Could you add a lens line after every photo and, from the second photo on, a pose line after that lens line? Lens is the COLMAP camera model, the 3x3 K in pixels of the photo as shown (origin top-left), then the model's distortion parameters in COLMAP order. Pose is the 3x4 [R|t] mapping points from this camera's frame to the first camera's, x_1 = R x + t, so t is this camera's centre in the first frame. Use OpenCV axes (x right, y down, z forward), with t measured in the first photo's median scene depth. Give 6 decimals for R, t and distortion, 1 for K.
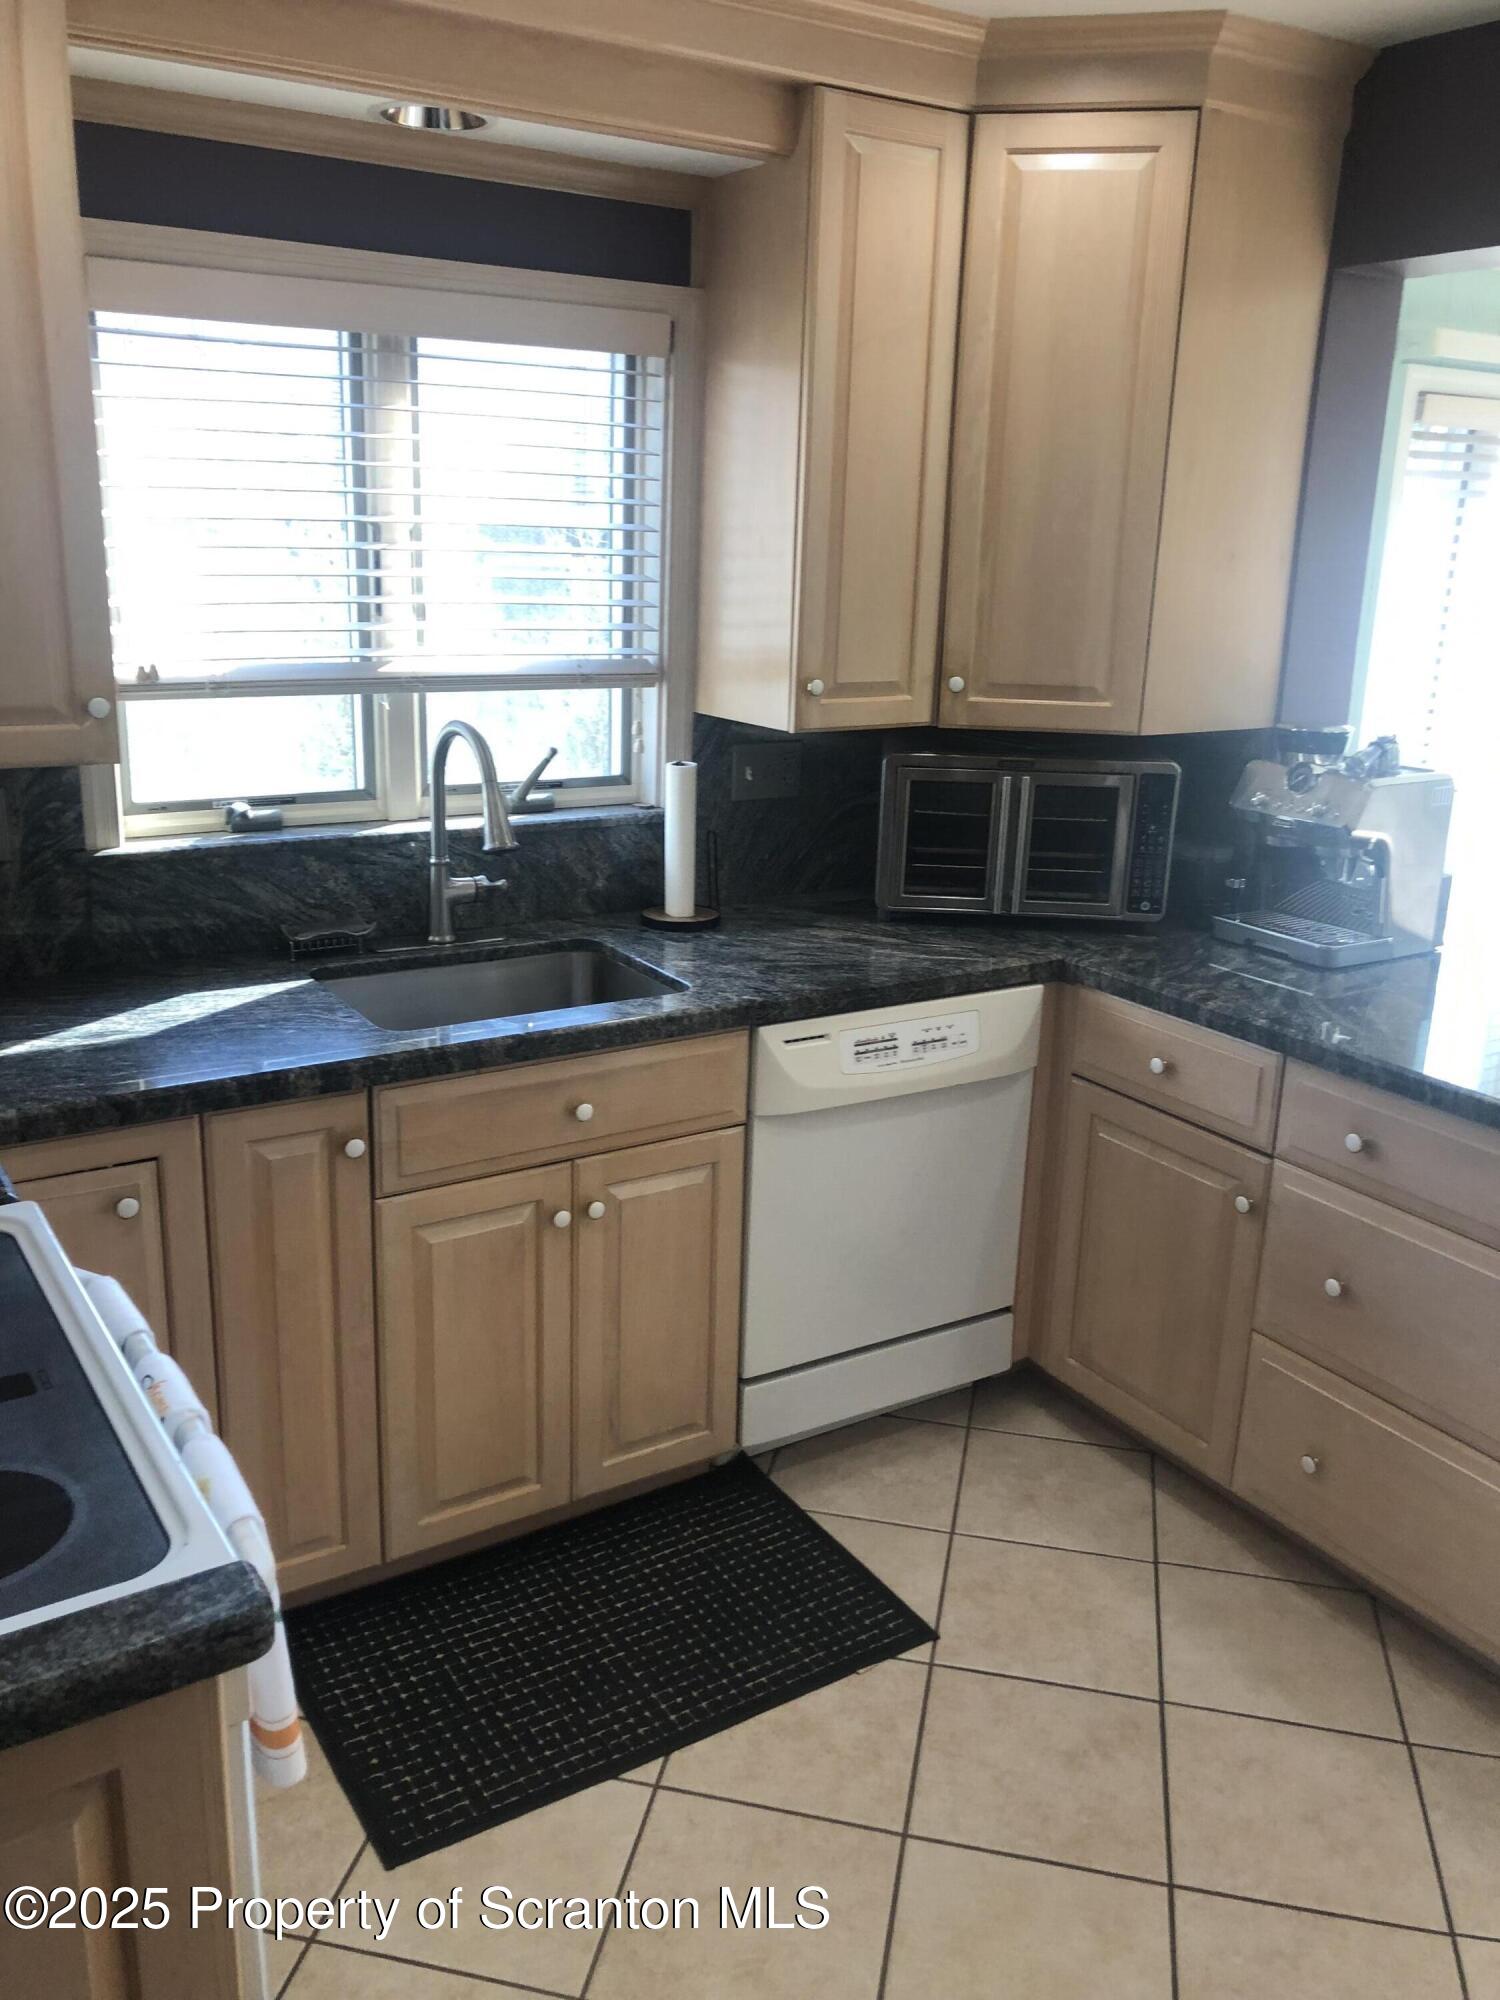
lens RADIAL K [[1653.6, 0, 750.0], [0, 1653.6, 1000.0], [0, 0, 1]] dist [0.034719, -0.070041]
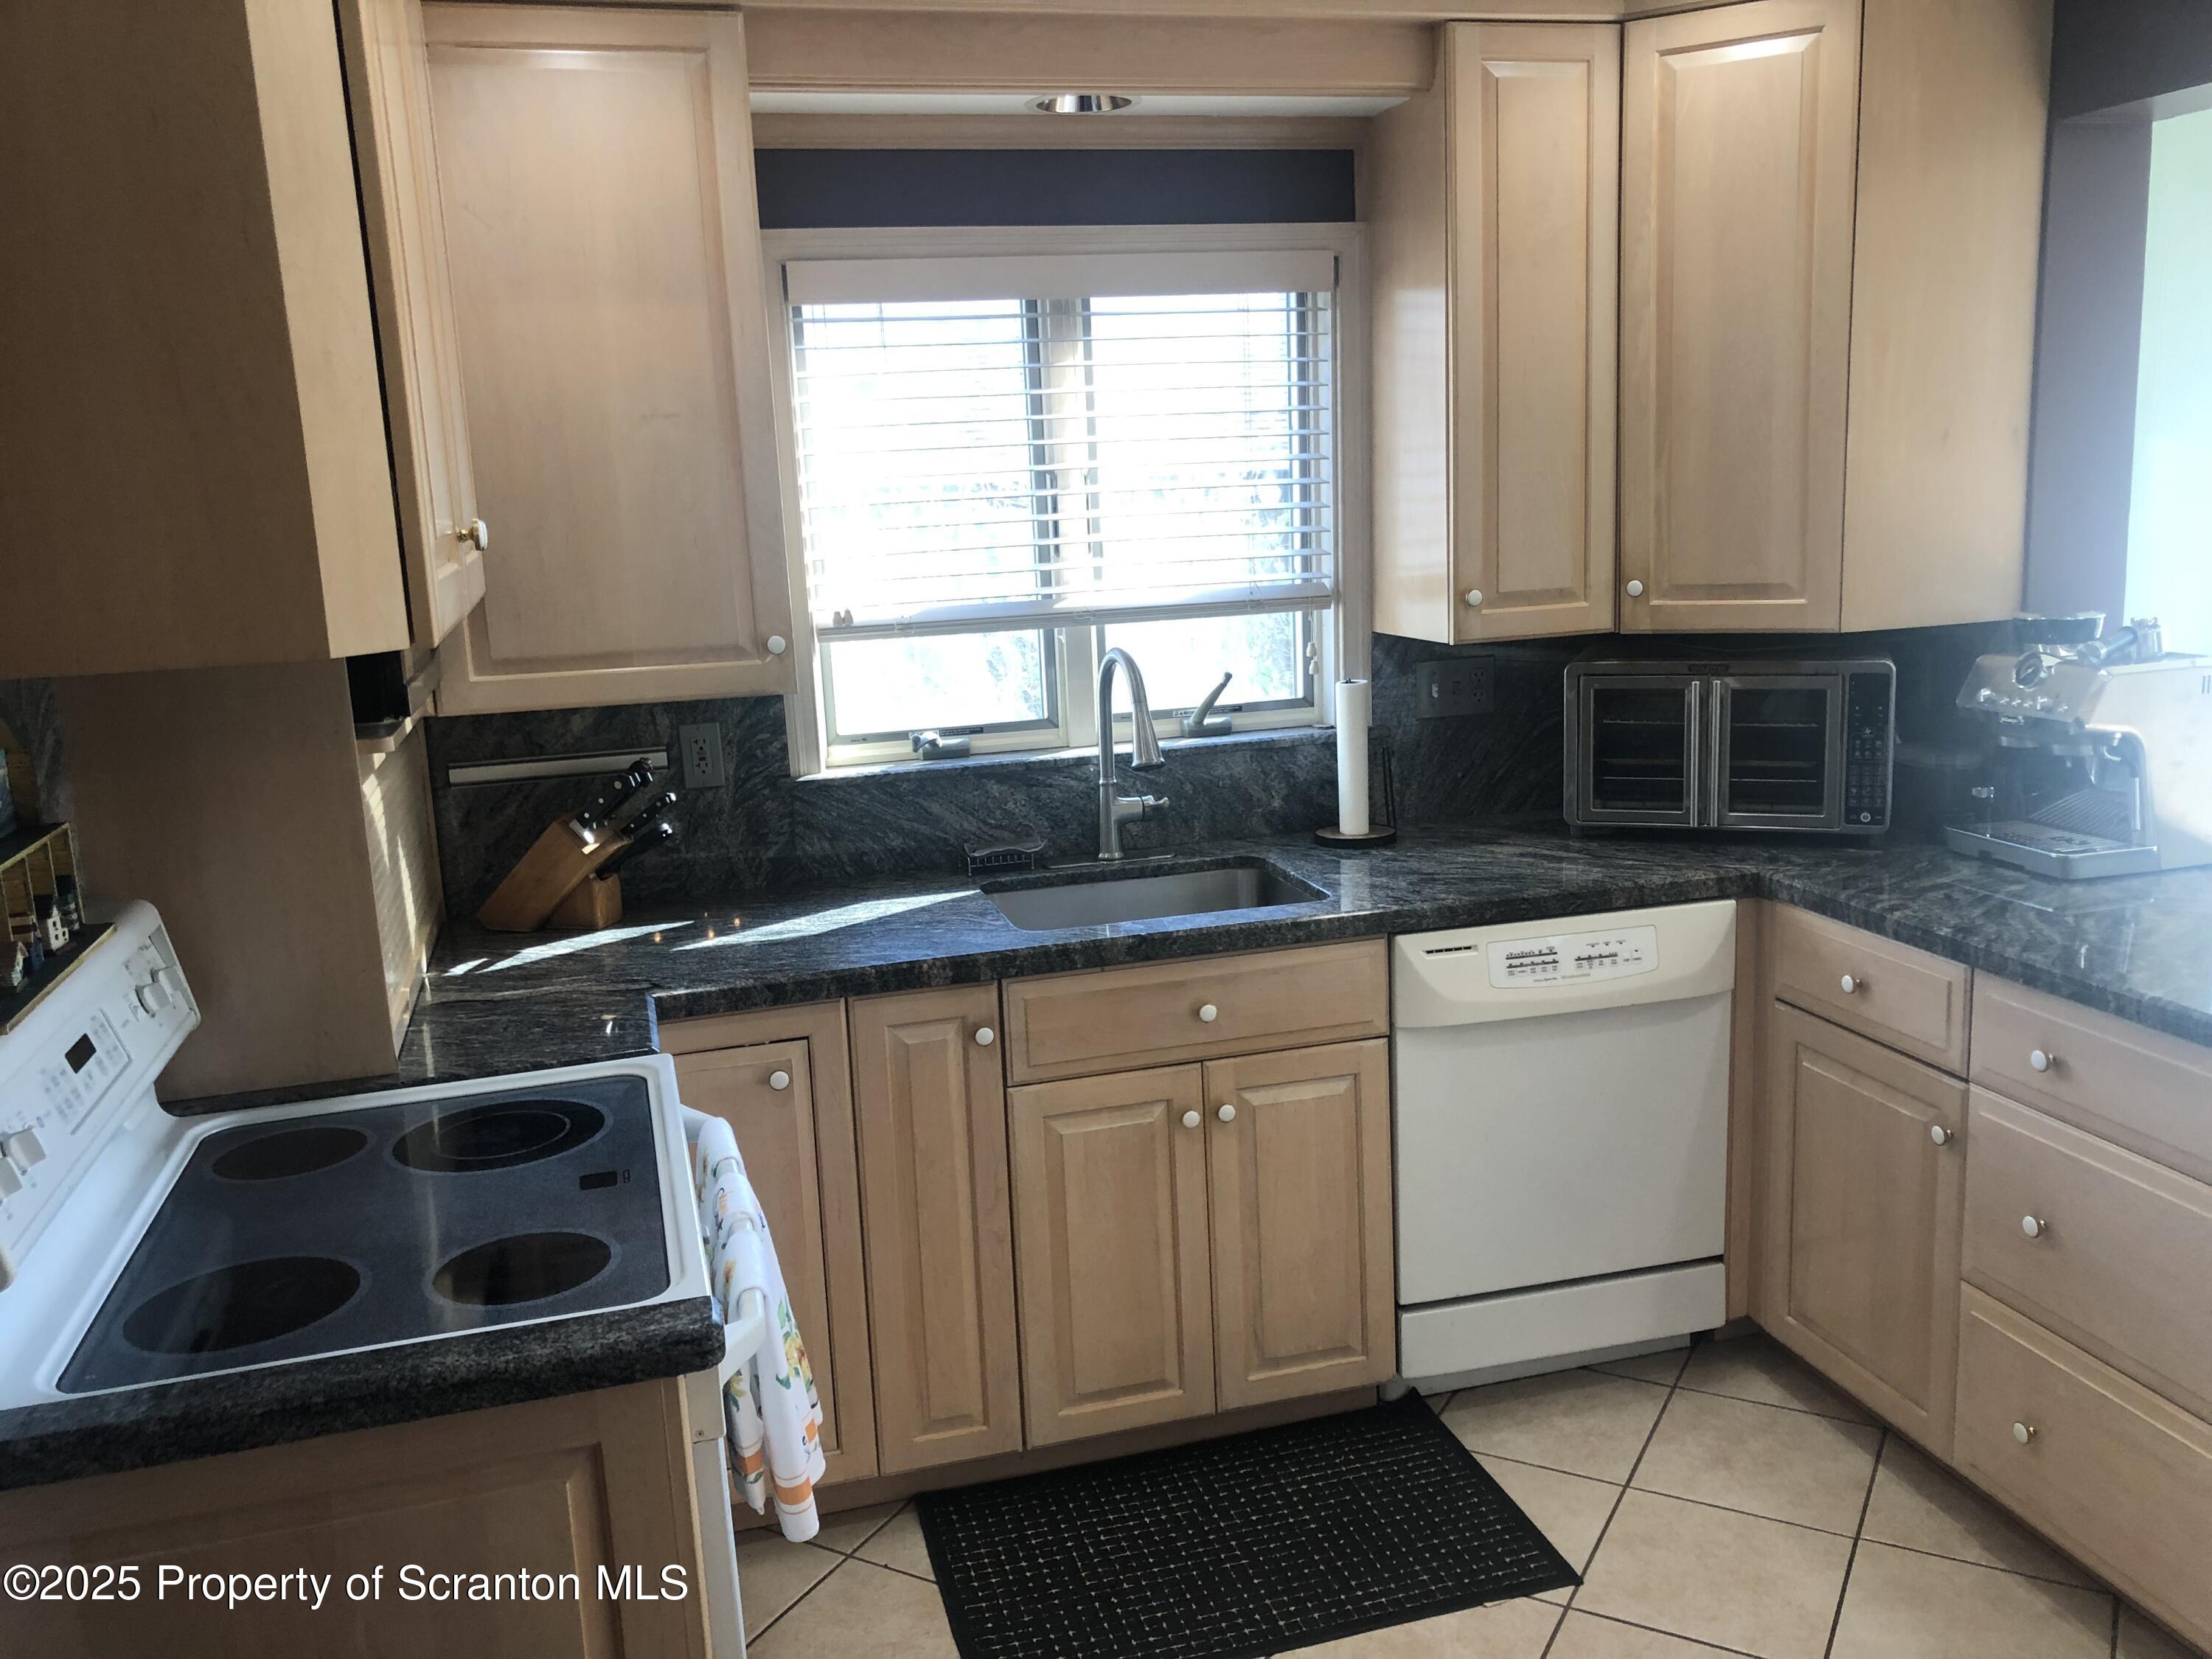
lens RADIAL K [[1828.8, 0, 1109.8], [0, 1828.8, 822.5], [0, 0, 1]] dist [0.034719, -0.070041]
pose [[0.954100, -0.017585, -0.298972, 0.159677], [-0.008936, 0.996159, -0.087111, 0.042651], [0.299355, 0.085784, 0.950278, -0.096319]]
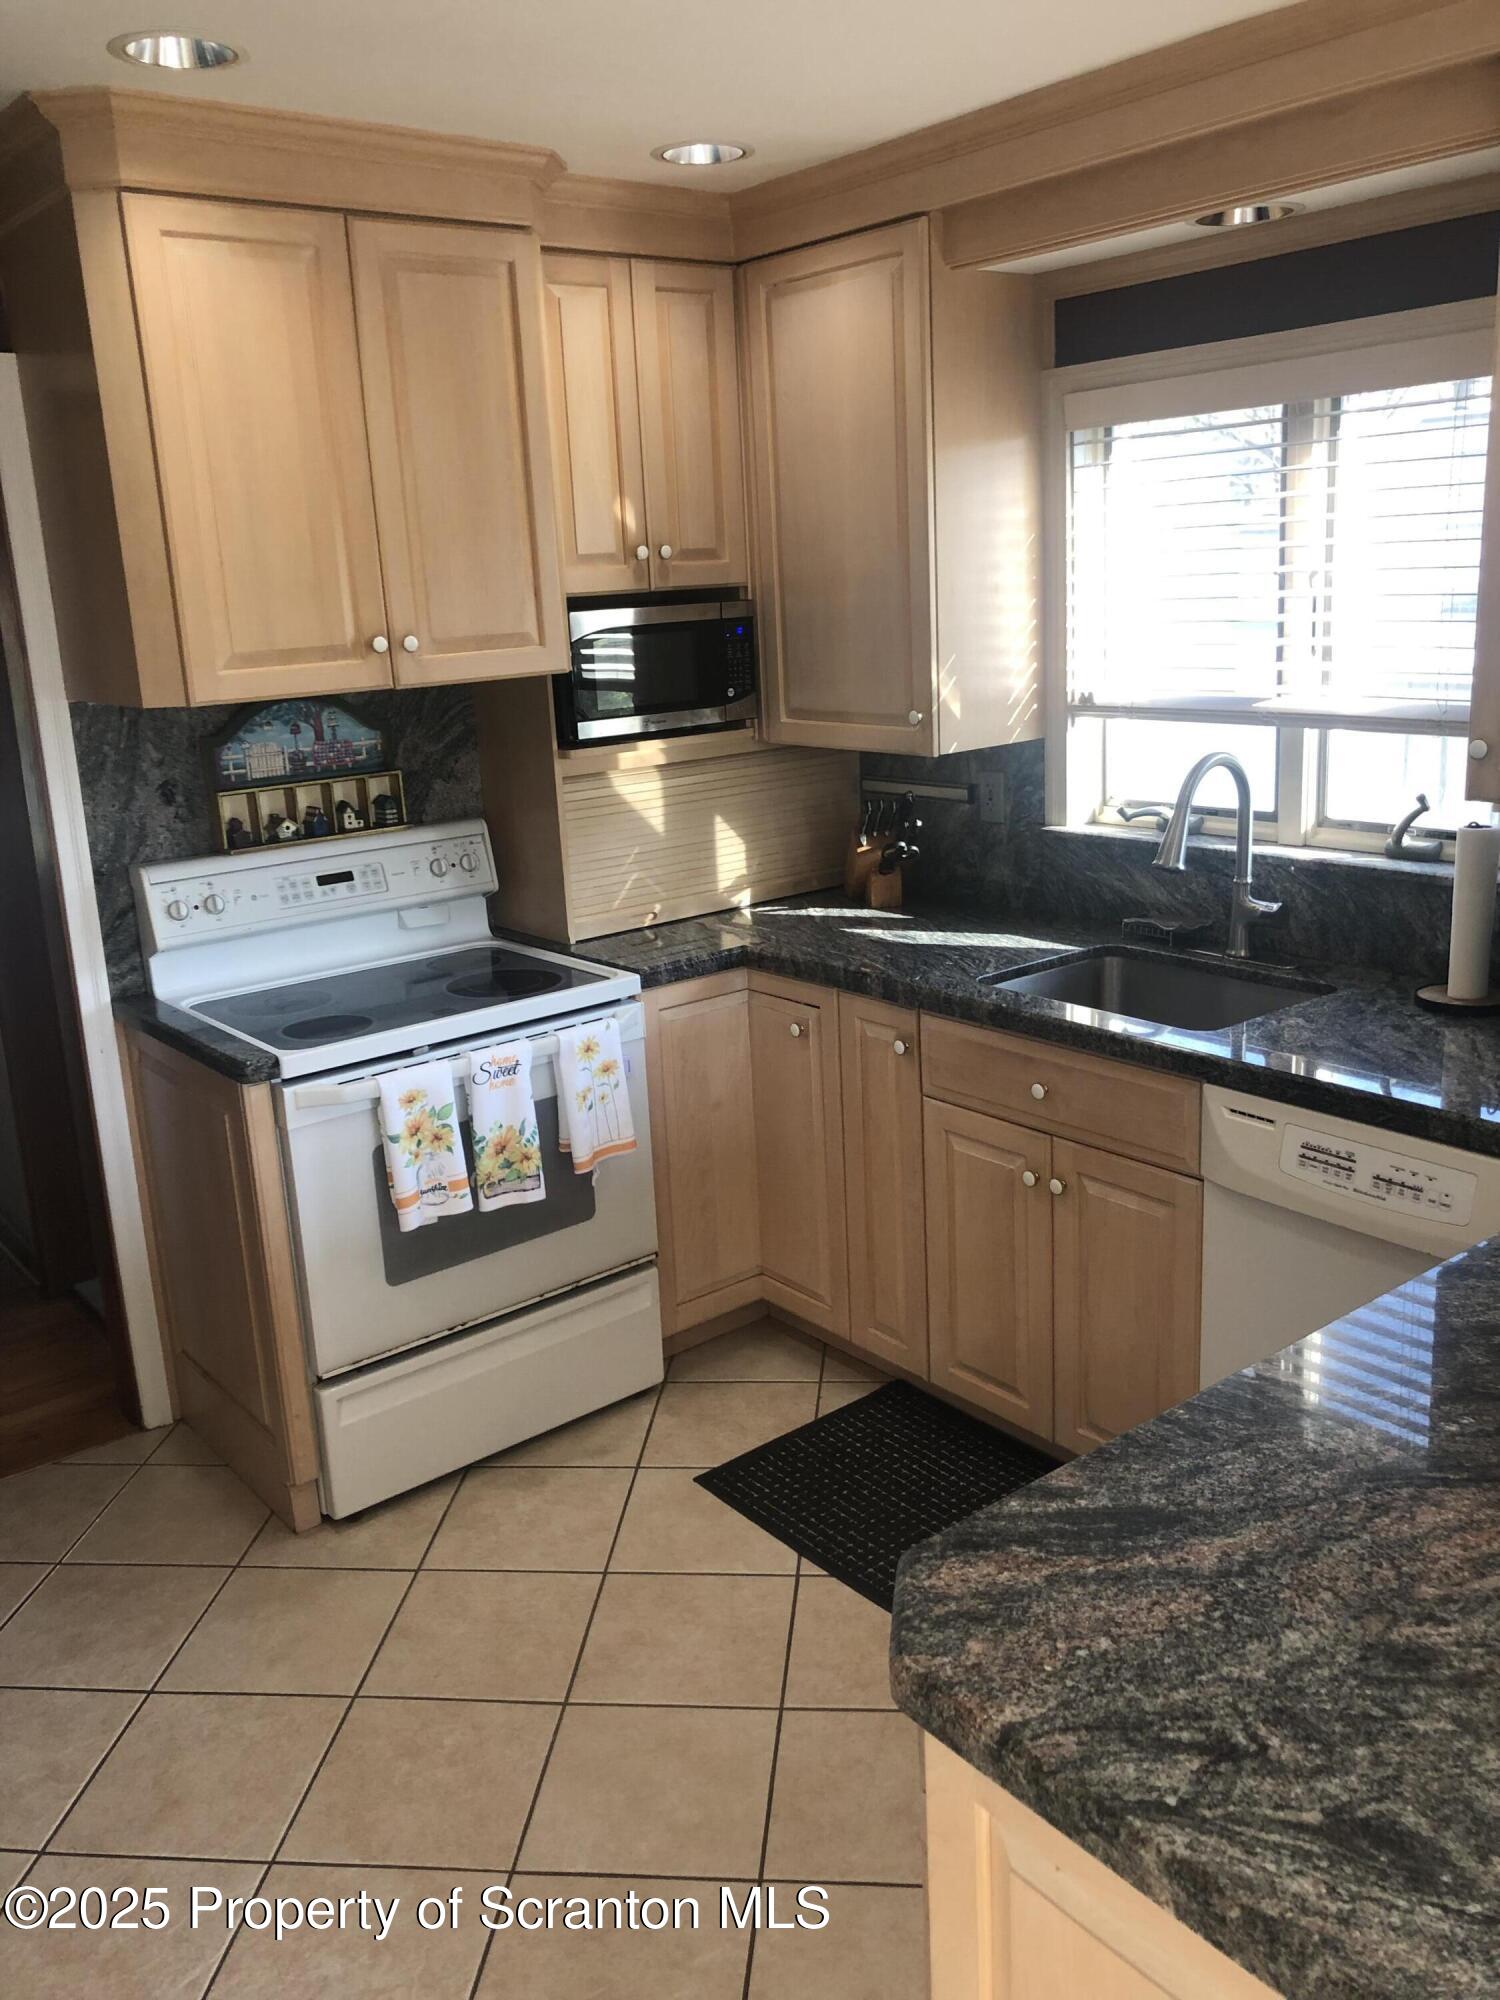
lens RADIAL K [[1657.2, 0, 751.7], [0, 1657.2, 984.0], [0, 0, 1]] dist [0.000074, -0.006643]
pose [[0.081444, 0.208843, -0.974552, 0.865308], [-0.219176, 0.957617, 0.186898, -0.153451], [0.972280, 0.198376, 0.123765, 0.570825]]
